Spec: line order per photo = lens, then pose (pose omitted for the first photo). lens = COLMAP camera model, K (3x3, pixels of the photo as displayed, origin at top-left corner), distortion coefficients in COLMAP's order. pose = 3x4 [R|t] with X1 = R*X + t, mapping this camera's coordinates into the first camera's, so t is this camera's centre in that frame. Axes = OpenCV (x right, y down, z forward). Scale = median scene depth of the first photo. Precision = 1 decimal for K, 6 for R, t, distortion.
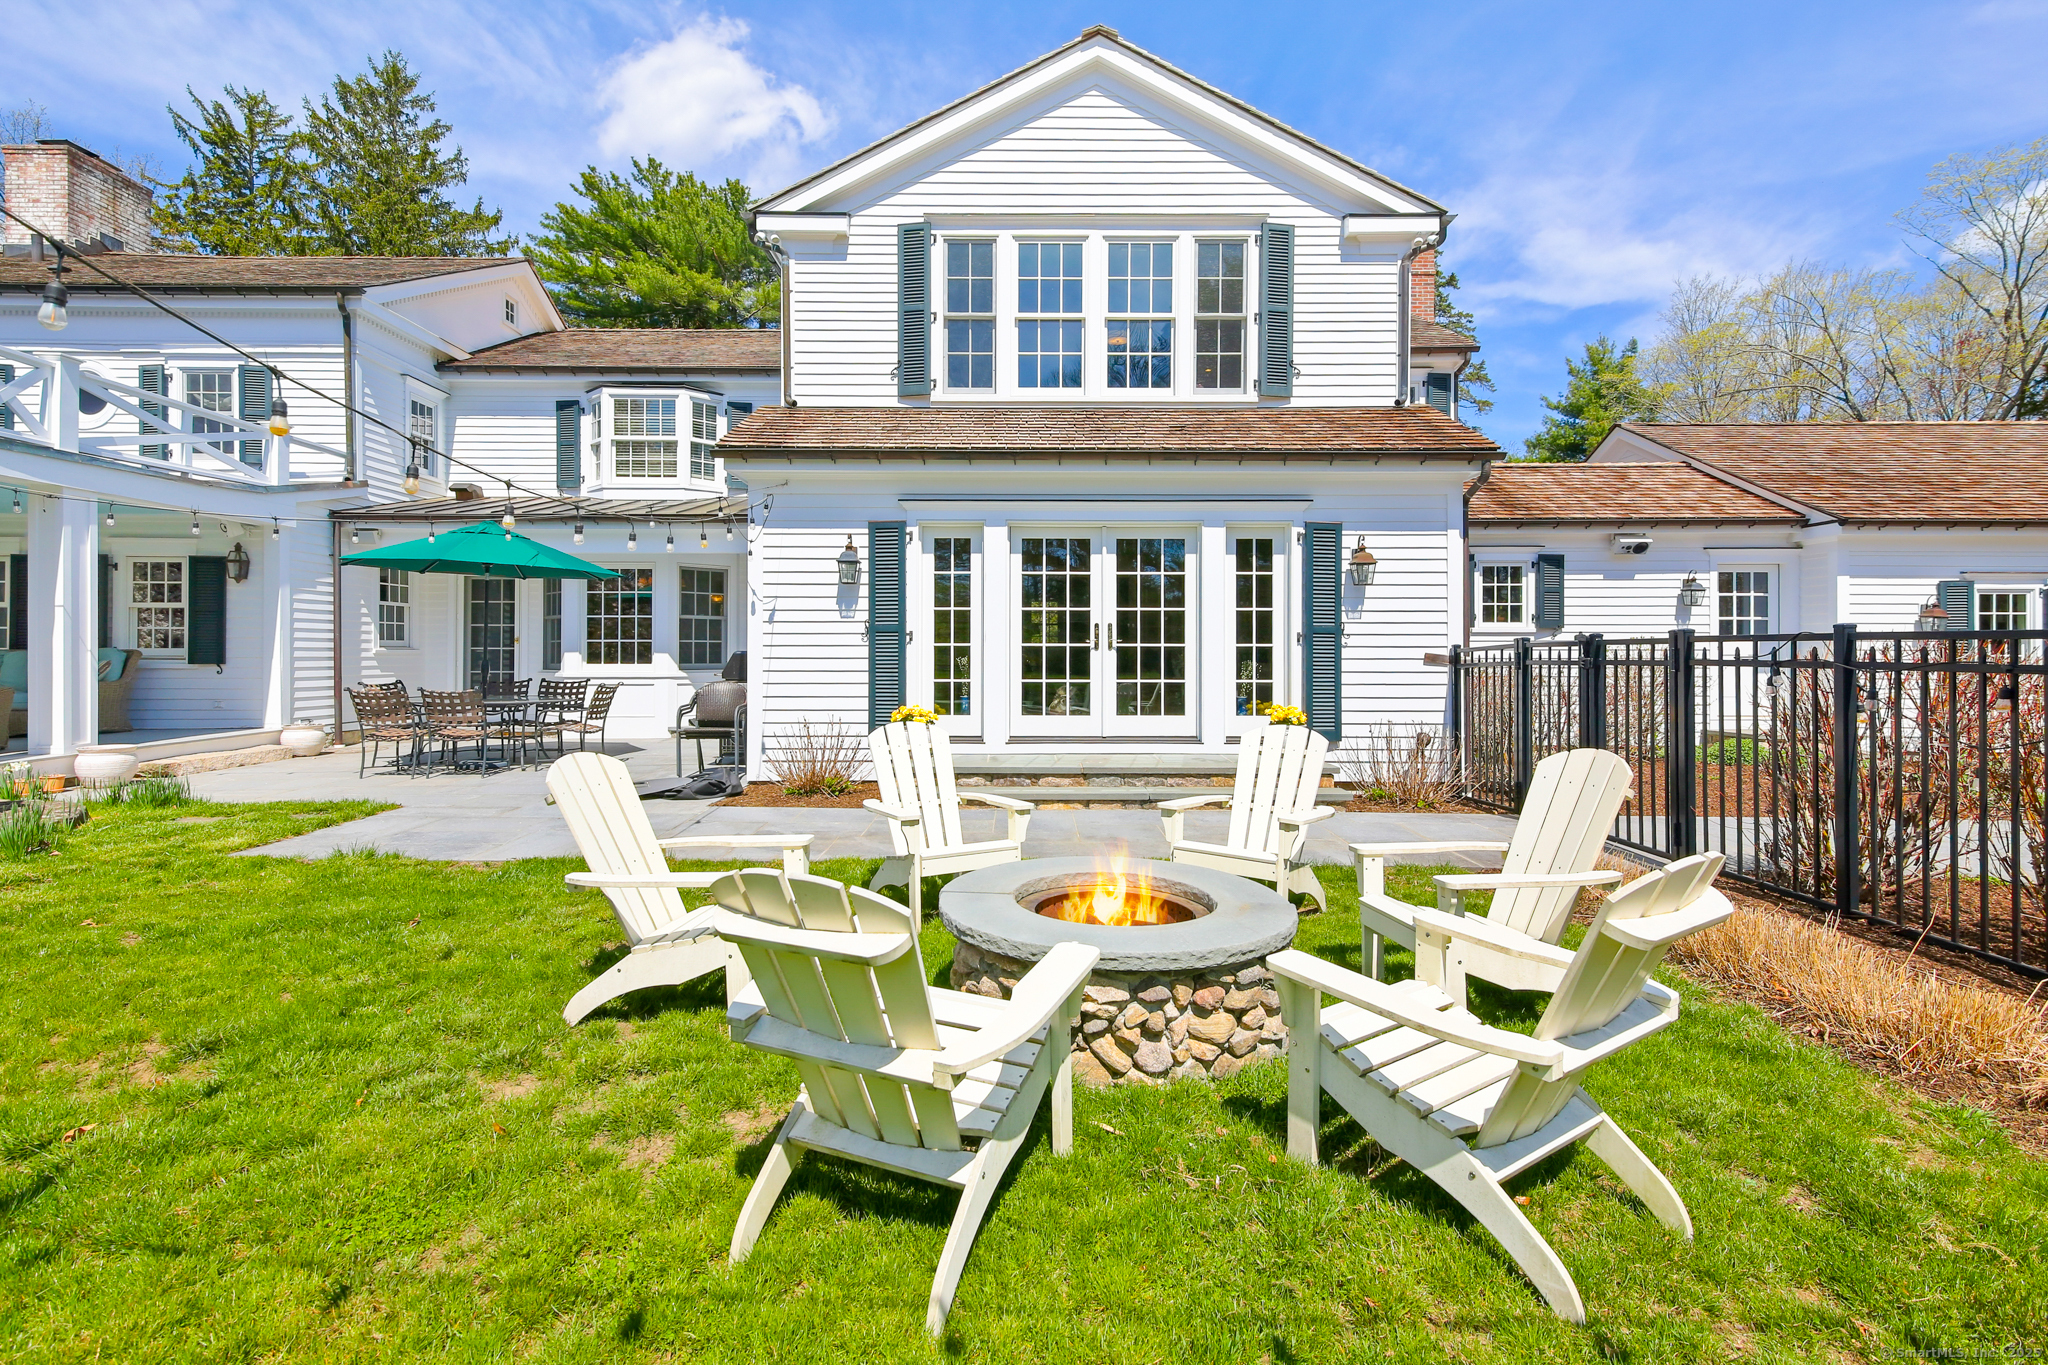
lens RADIAL K [[928.1, 0, 1019.2], [0, 928.1, 673.9], [0, 0, 1]] dist [-0.000337, -0.000050]
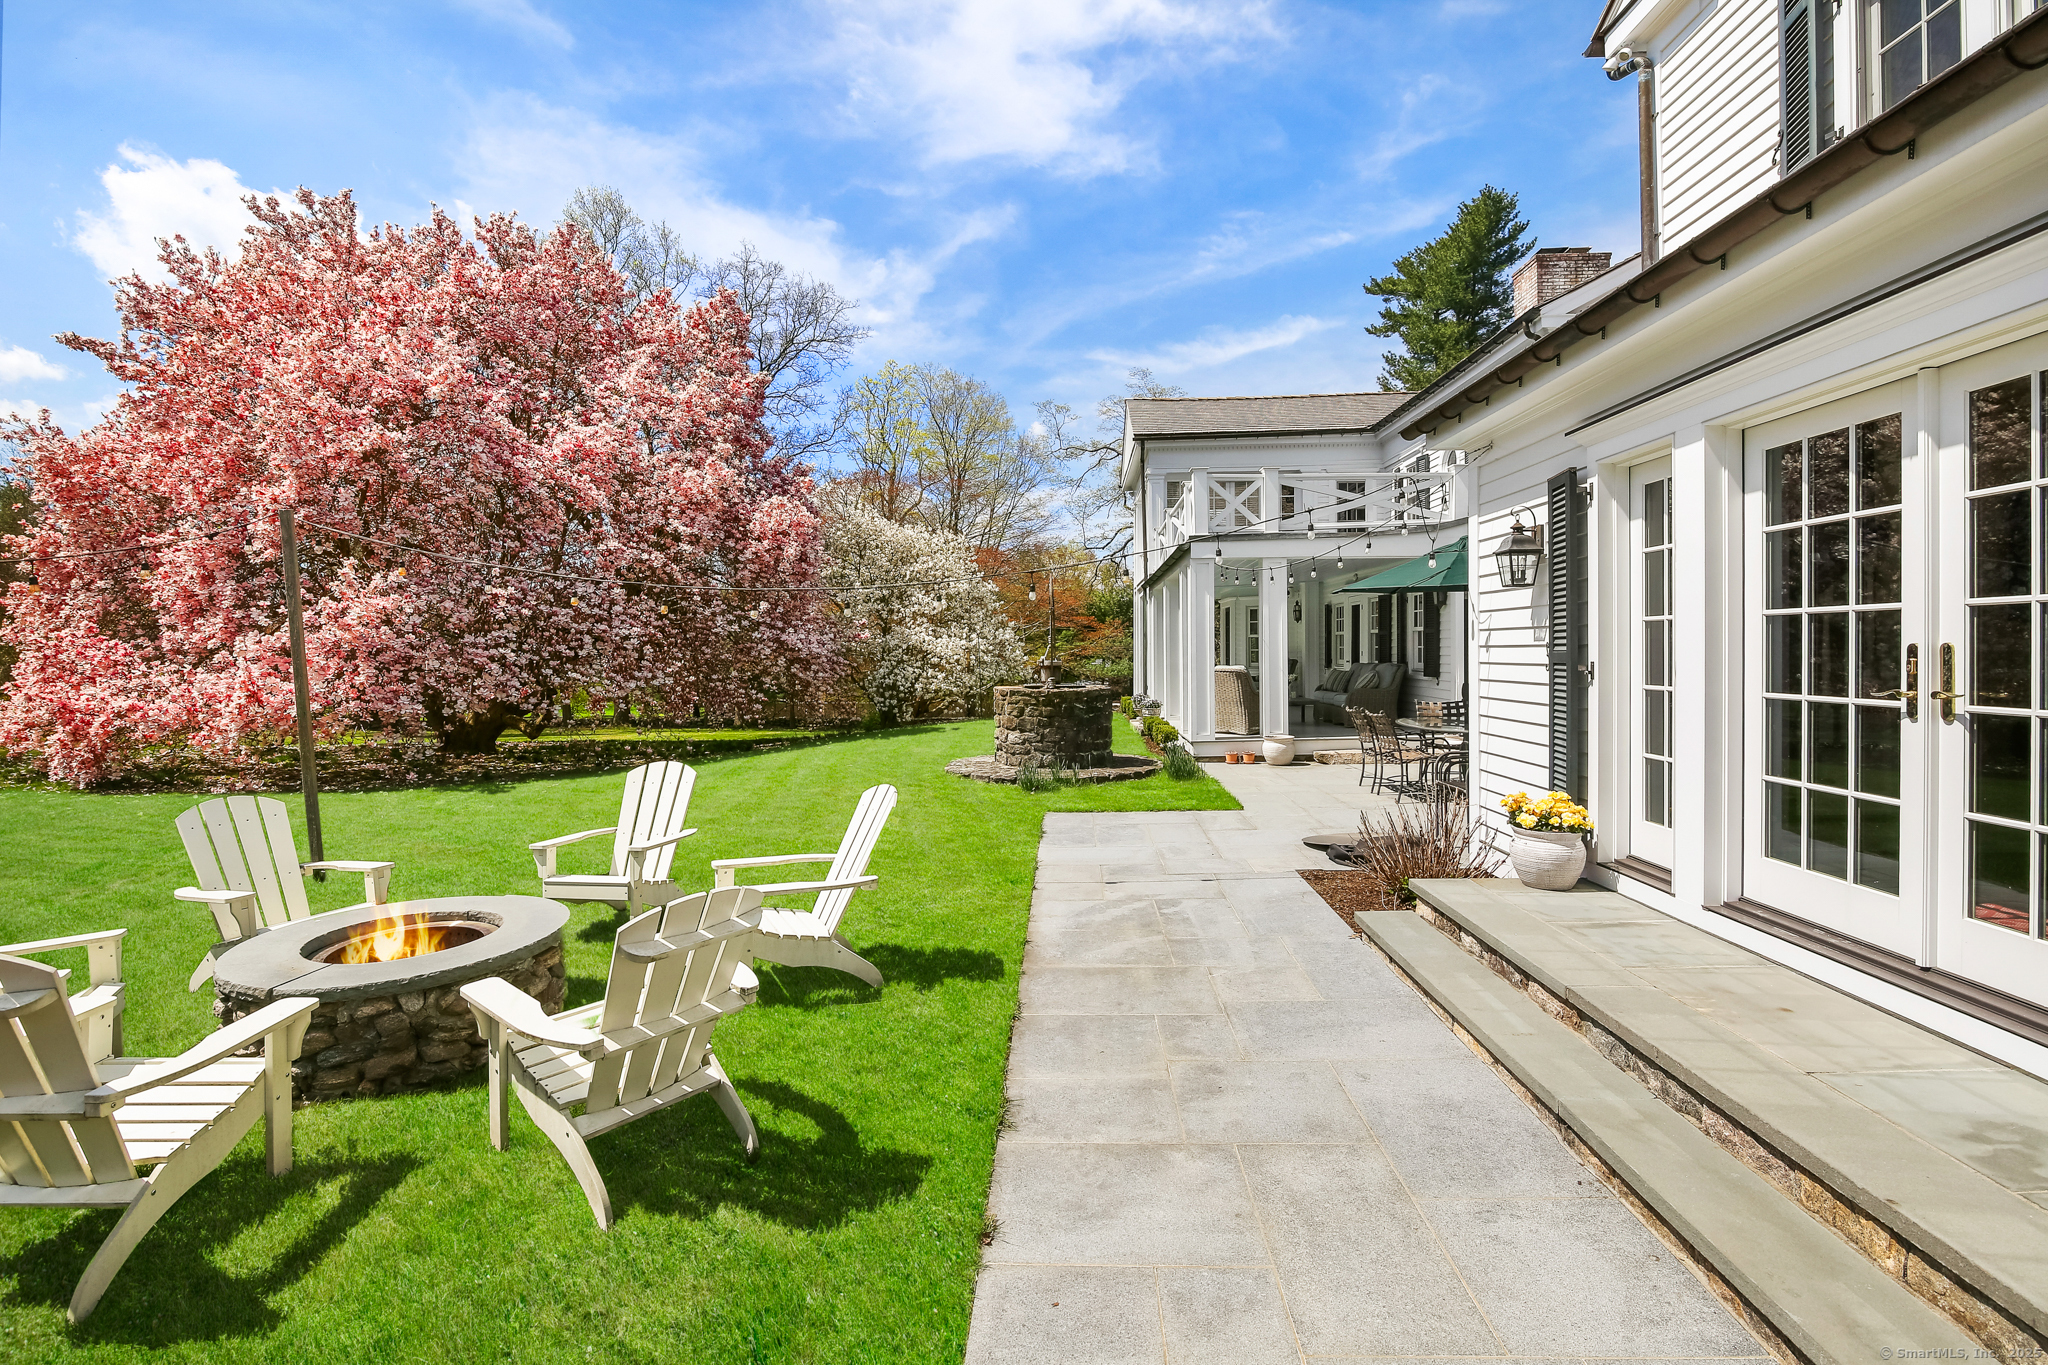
lens RADIAL K [[928.1, 0, 1022.2], [0, 928.1, 667.8], [0, 0, 1]] dist [-0.000337, -0.000050]
pose [[-0.046498, 0.015875, -0.998792, 0.456870], [-0.000016, 0.999874, 0.015893, -0.051275], [0.998918, 0.000755, -0.046492, 0.671646]]
